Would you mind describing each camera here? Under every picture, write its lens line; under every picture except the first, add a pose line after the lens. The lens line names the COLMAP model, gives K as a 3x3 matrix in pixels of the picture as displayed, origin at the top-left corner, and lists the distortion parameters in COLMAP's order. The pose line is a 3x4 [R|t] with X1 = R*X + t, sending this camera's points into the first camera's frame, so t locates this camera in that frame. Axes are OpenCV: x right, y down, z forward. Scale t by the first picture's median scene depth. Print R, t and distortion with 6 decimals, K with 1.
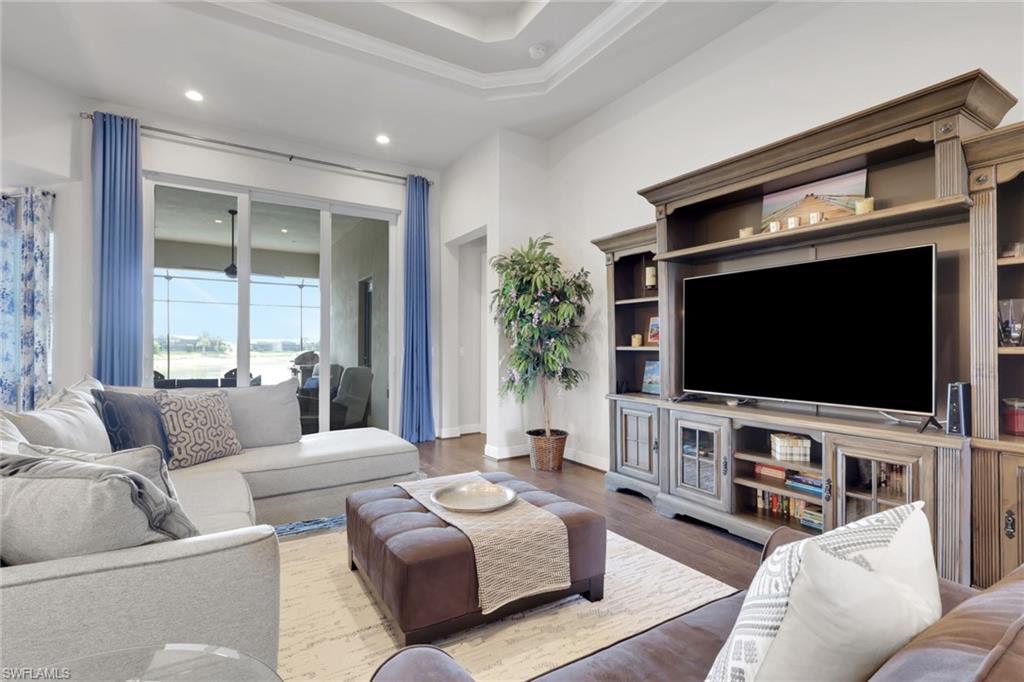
lens RADIAL K [[487.1, 0, 513.1], [0, 487.1, 341.1], [0, 0, 1]] dist [0.000125, -0.000119]
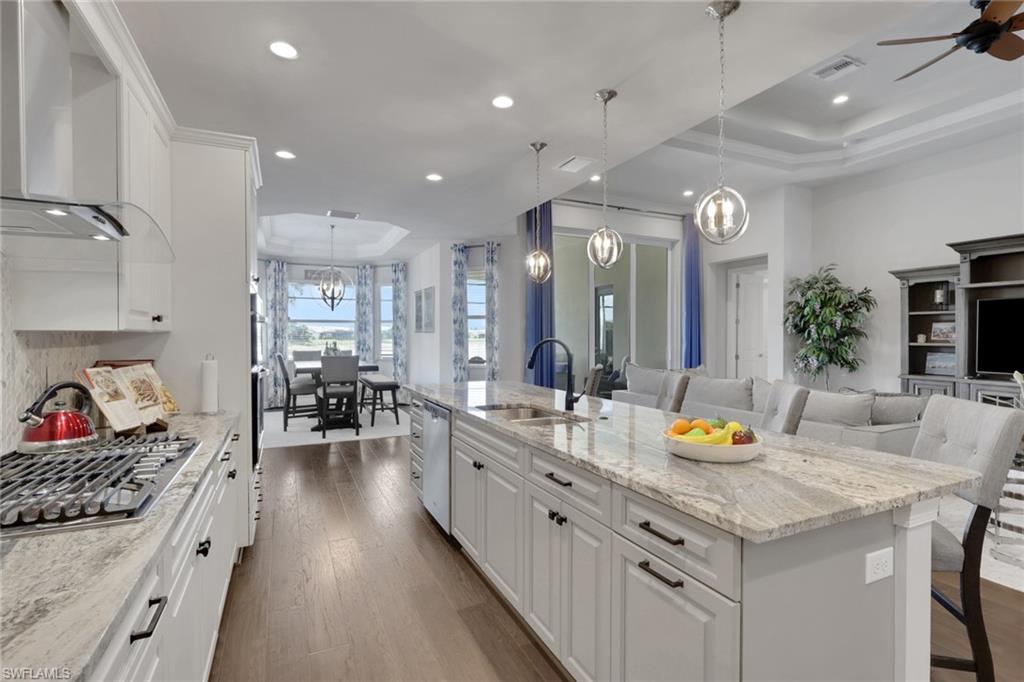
lens RADIAL K [[487.1, 0, 513.1], [0, 487.1, 341.1], [0, 0, 1]] dist [0.000125, -0.000119]
pose [[0.993850, -0.002040, -0.110712, -0.821032], [0.005040, 0.999627, 0.026828, -0.039968], [0.110616, -0.027221, 0.993490, -0.610969]]
